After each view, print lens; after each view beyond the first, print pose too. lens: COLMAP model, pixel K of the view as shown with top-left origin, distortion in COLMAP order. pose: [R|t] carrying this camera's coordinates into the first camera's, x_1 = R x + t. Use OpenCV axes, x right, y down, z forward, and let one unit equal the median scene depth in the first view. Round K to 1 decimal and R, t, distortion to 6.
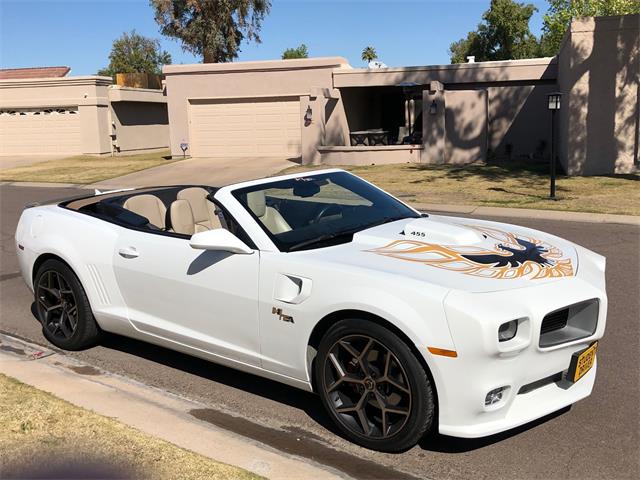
lens RADIAL K [[768.2, 0, 320.0], [0, 768.2, 240.0], [0, 0, 1]] dist [0.011603, 0.008036]
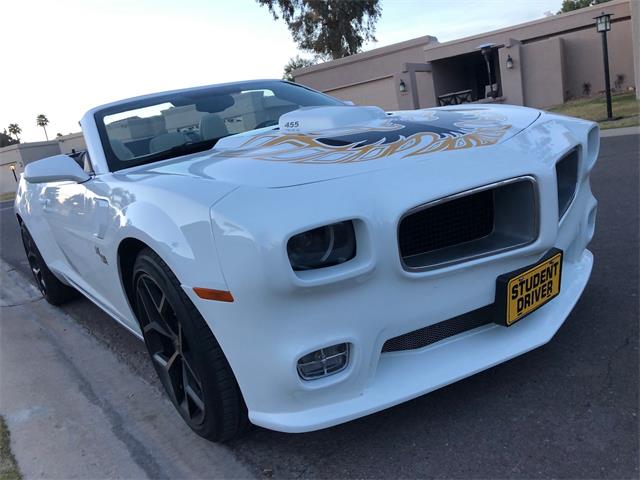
lens RADIAL K [[562.2, 0, 311.7], [0, 562.2, 241.6], [0, 0, 1]] dist [0.005148, 0.001645]
pose [[0.957575, -0.094842, -0.272131, 0.253032], [0.111706, 0.992623, 0.047123, 0.069092], [0.265654, -0.075523, 0.961106, 0.449756]]
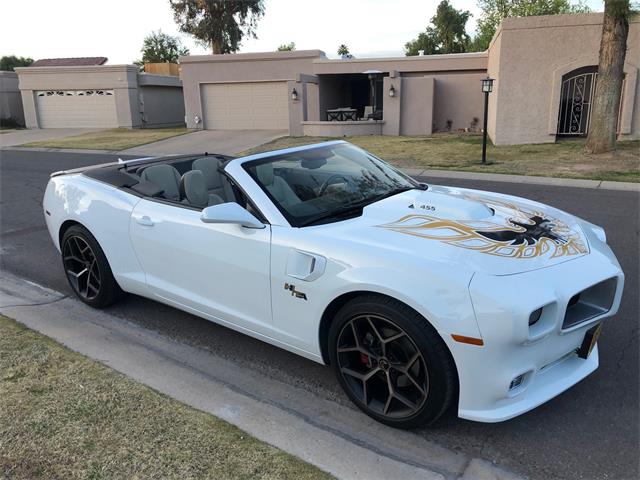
lens RADIAL K [[562.2, 0, 311.7], [0, 562.2, 241.6], [0, 0, 1]] dist [0.005148, 0.001645]
pose [[0.999790, 0.001087, 0.020478, -0.035586], [-0.002893, 0.996084, 0.088361, -0.025822], [-0.020301, -0.088401, 0.995878, 0.236627]]
